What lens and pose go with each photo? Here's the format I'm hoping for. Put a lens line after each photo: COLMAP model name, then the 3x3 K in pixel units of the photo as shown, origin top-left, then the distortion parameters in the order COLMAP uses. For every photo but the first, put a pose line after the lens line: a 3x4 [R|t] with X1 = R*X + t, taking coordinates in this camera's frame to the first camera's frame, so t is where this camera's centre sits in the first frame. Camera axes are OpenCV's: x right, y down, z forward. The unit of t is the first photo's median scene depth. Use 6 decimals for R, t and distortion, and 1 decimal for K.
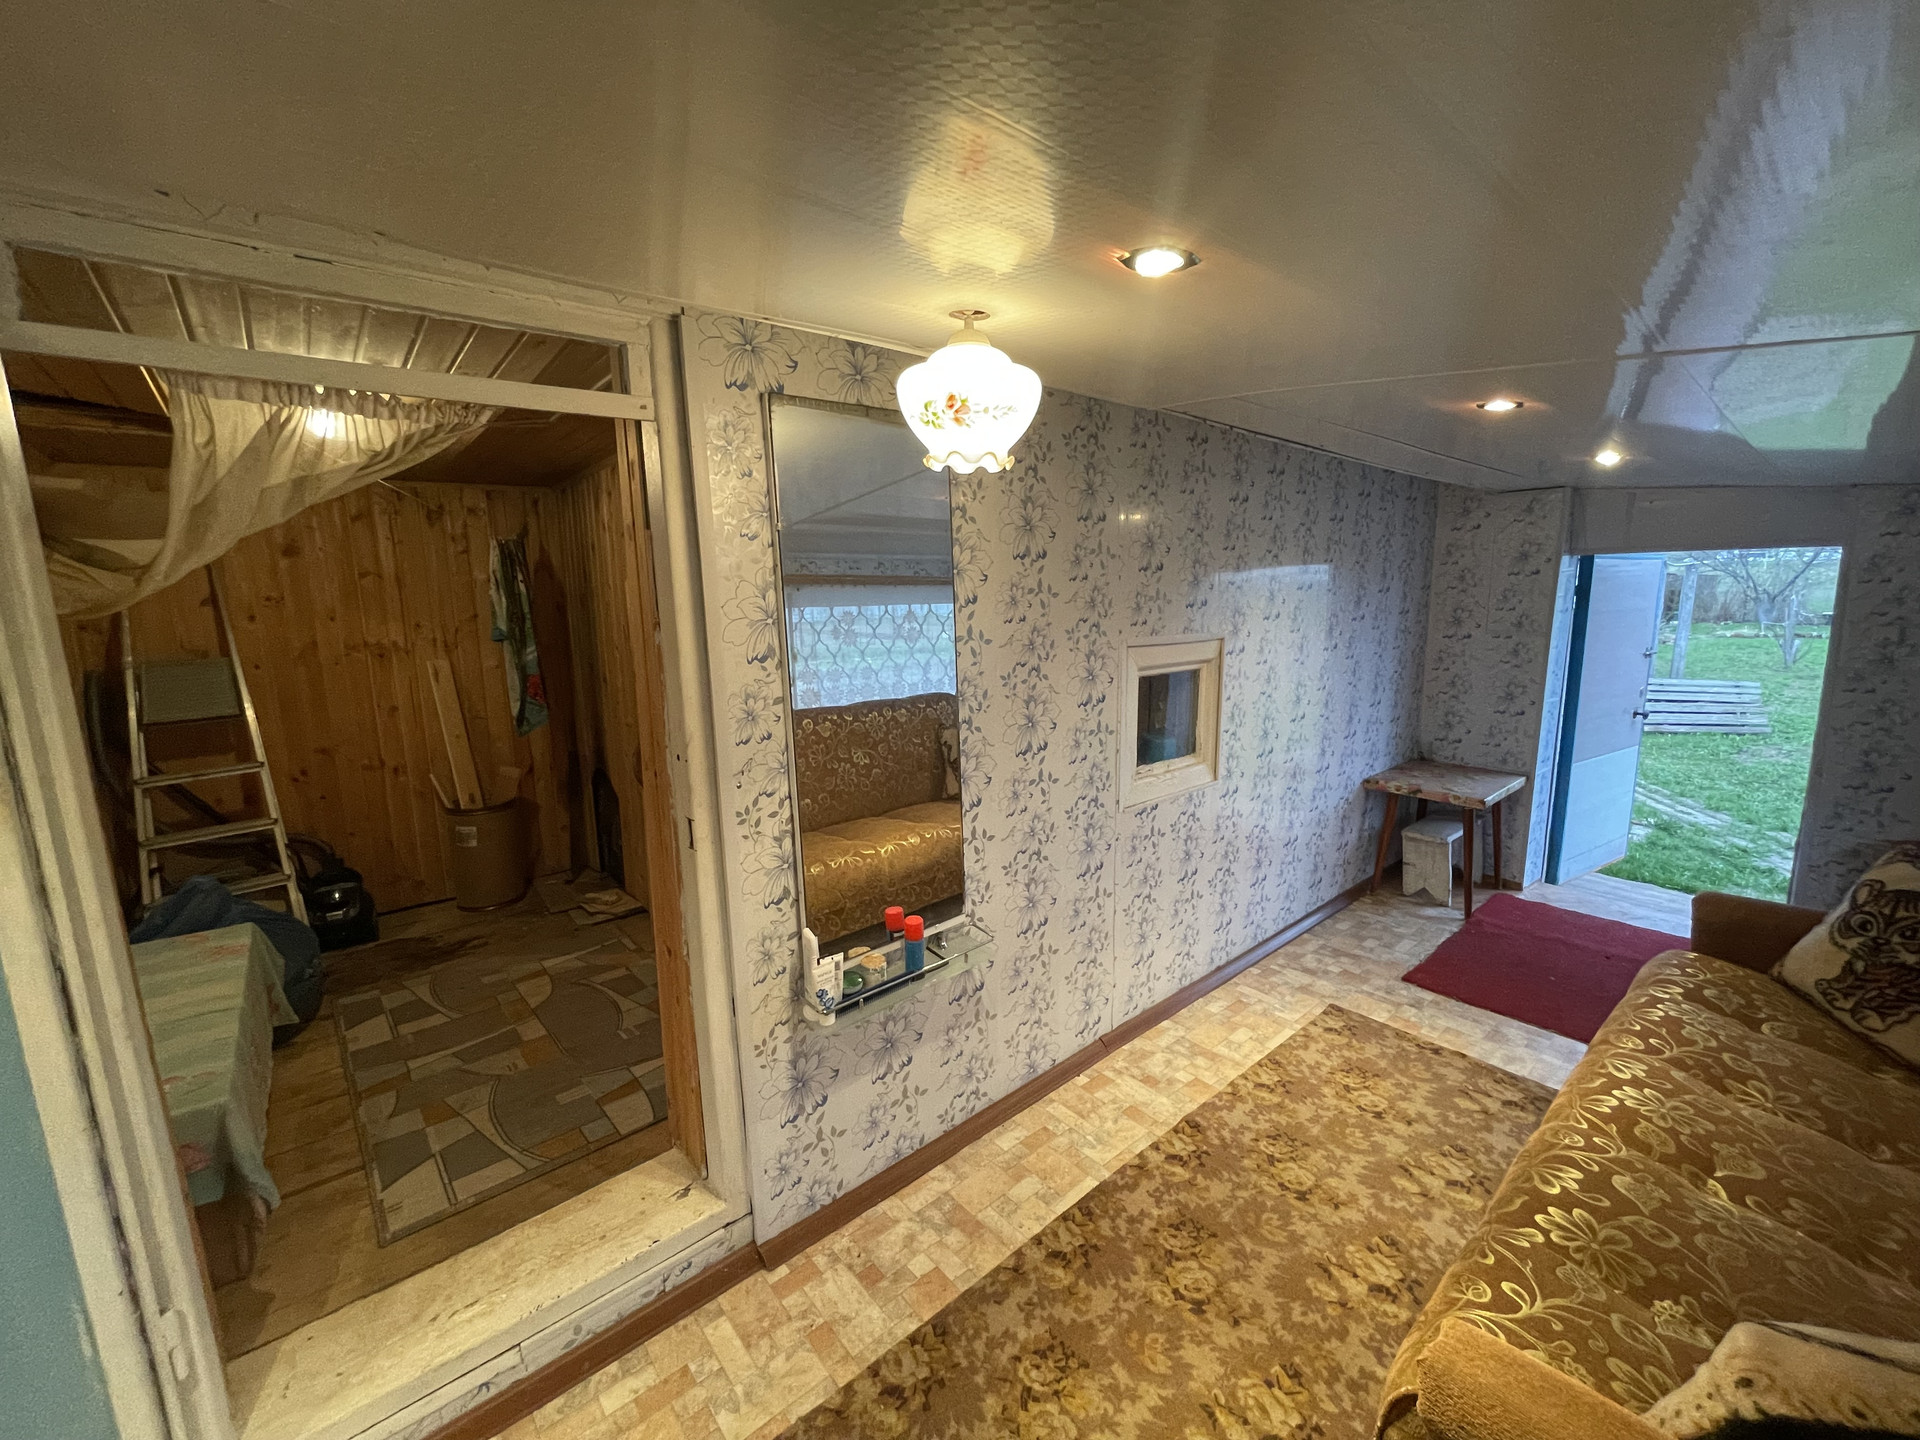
lens RADIAL K [[776.2, 0, 959.1], [0, 776.2, 714.1], [0, 0, 1]] dist [-0.002054, -0.000248]
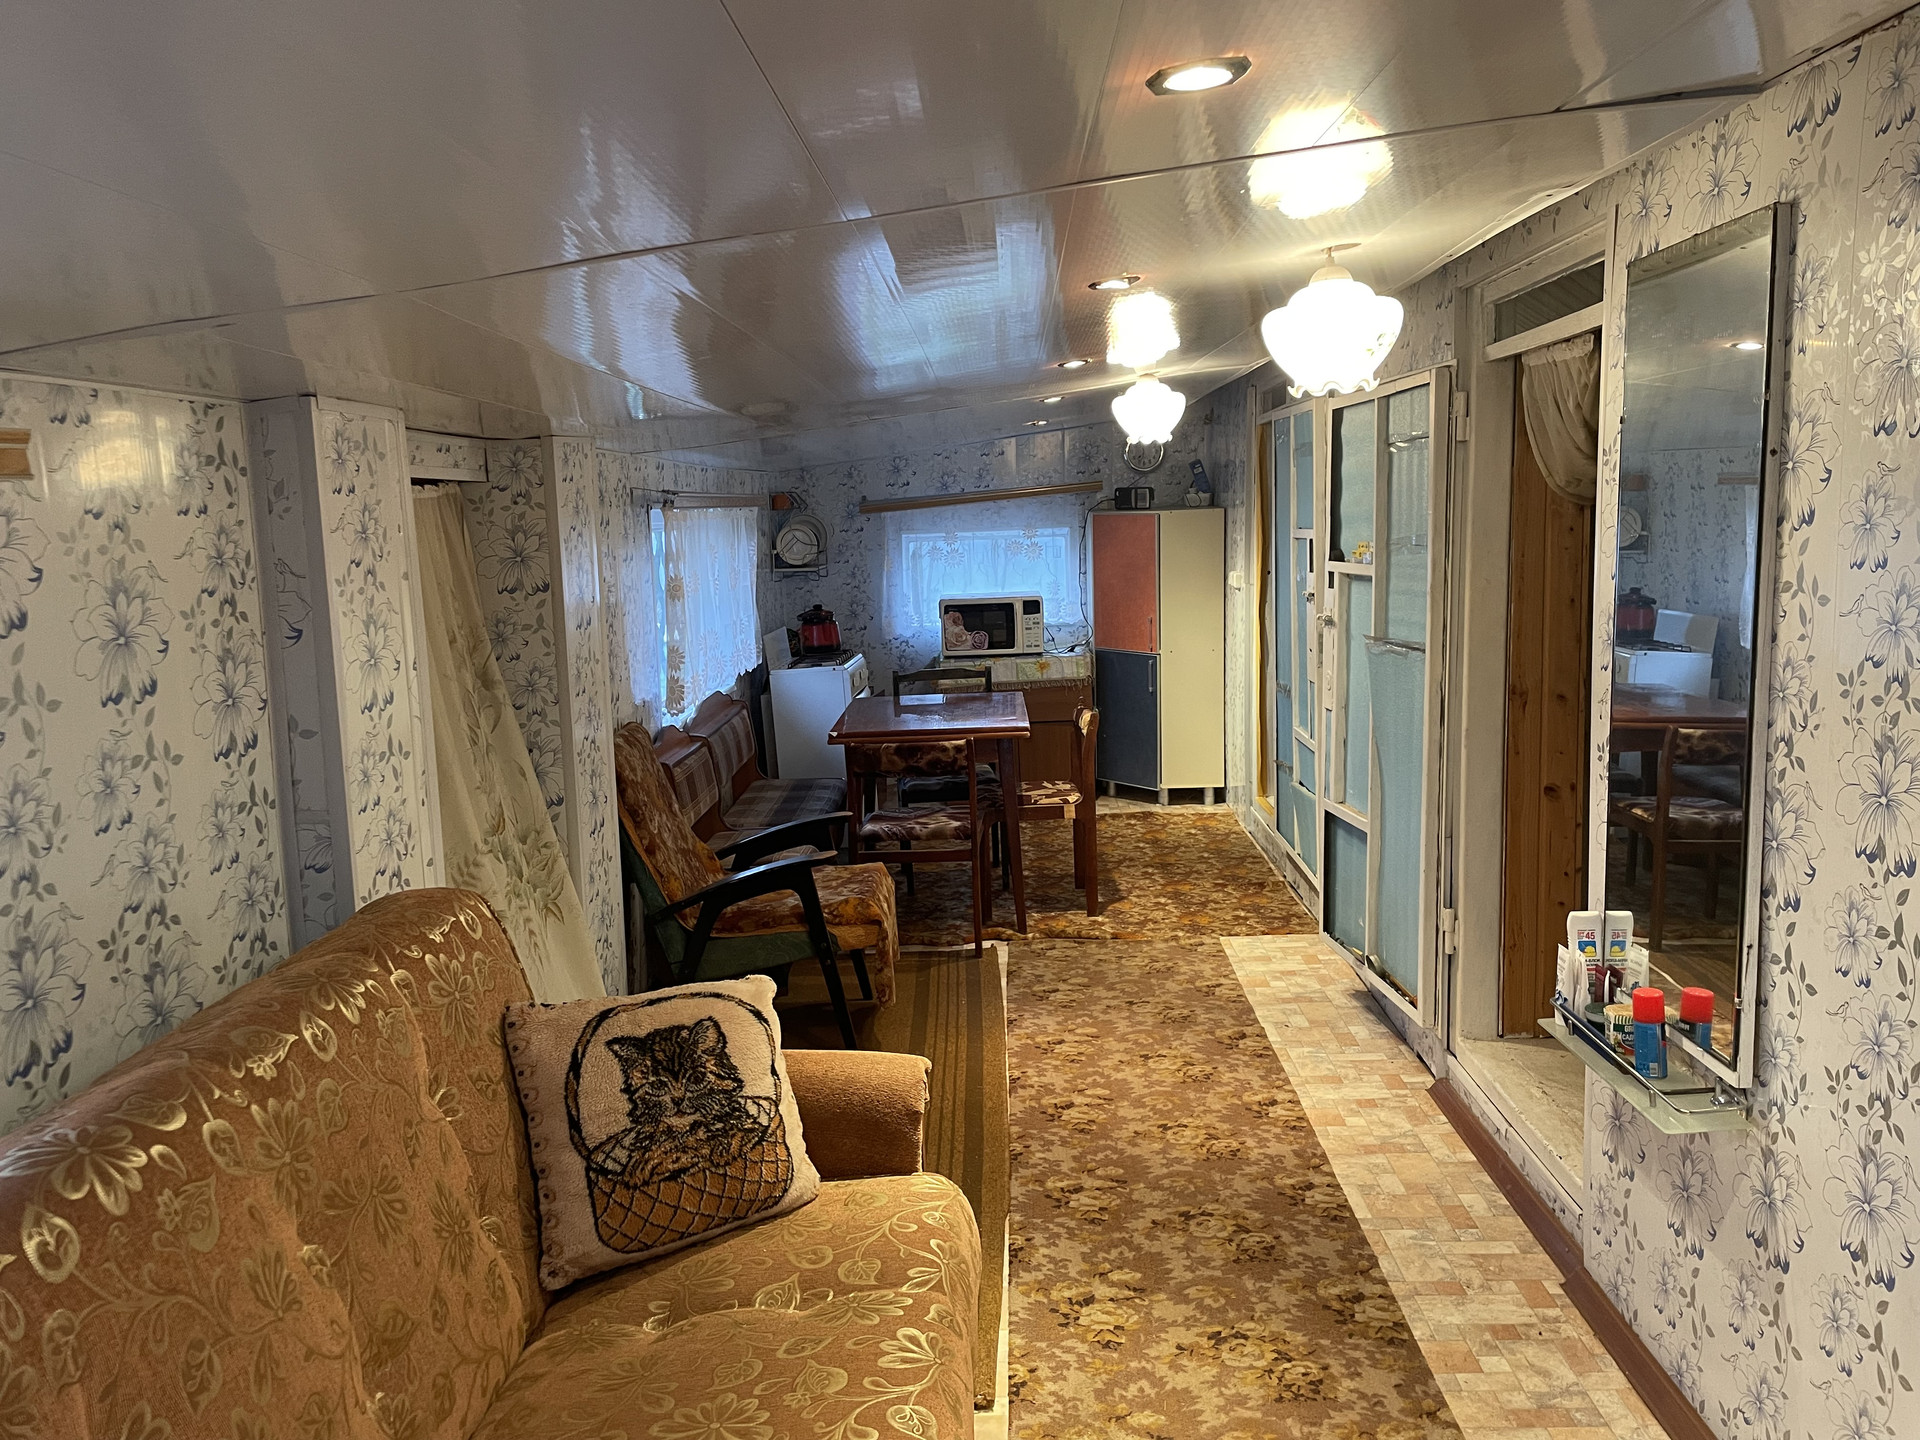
lens RADIAL K [[1461.9, 0, 955.0], [0, 1461.9, 670.0], [0, 0, 1]] dist [0.038347, -0.006417]
pose [[-0.672796, 0.120982, -0.729869, 0.826411], [-0.077360, 0.969626, 0.232035, -0.168698], [0.735772, 0.212575, -0.643001, 0.884671]]
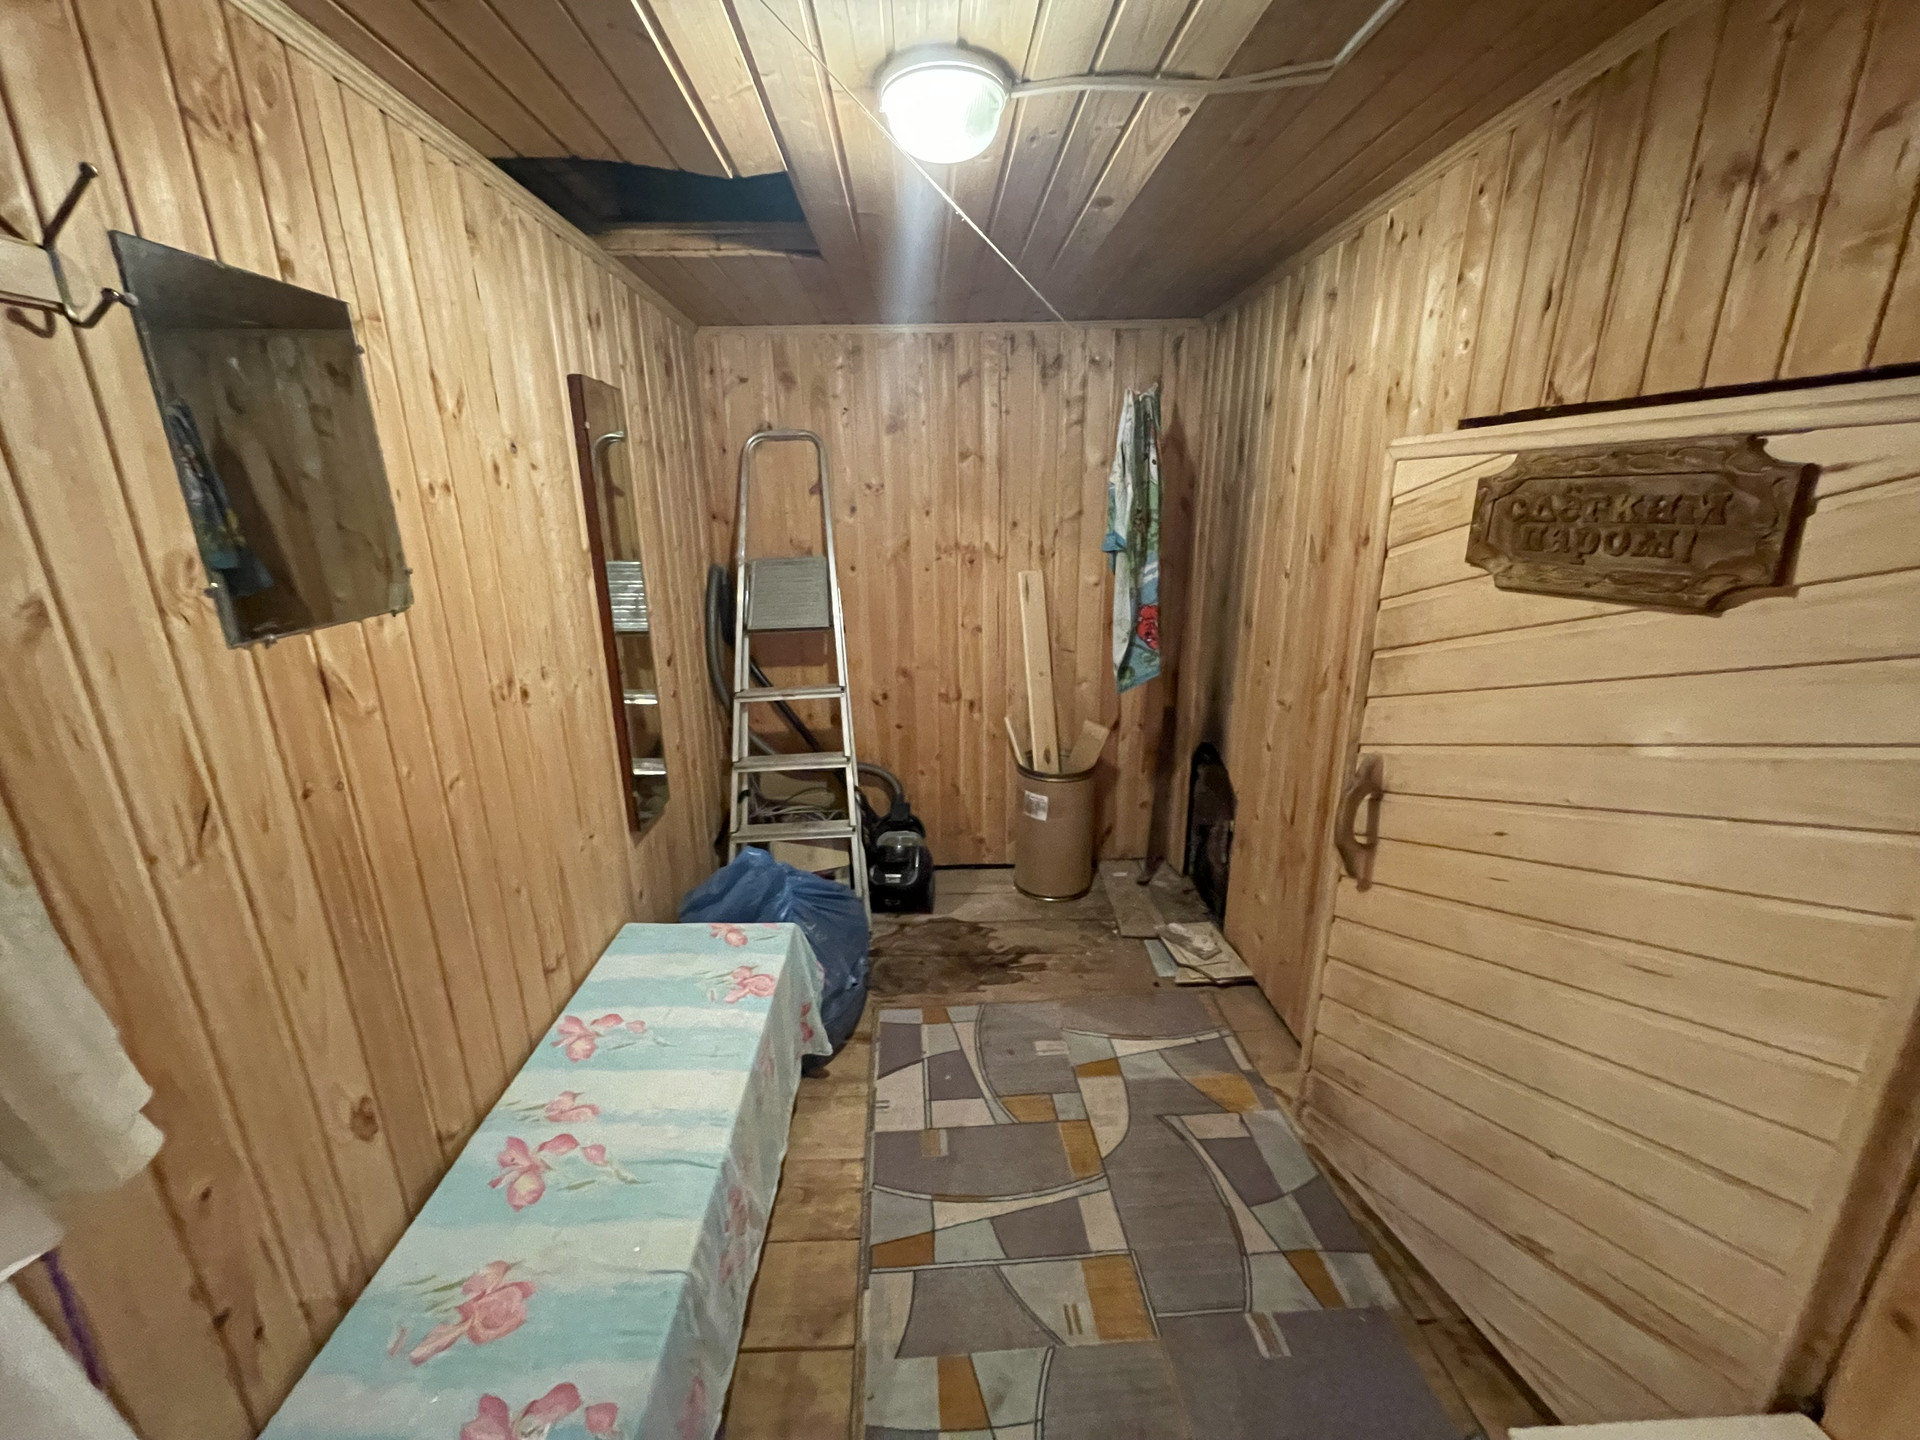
lens RADIAL K [[776.2, 0, 952.7], [0, 776.2, 708.8], [0, 0, 1]] dist [-0.002054, -0.000248]
pose [[0.782864, 0.176389, -0.596666, -0.339529], [-0.100845, 0.982265, 0.158067, -0.065975], [0.613966, -0.063574, 0.786768, 0.461461]]
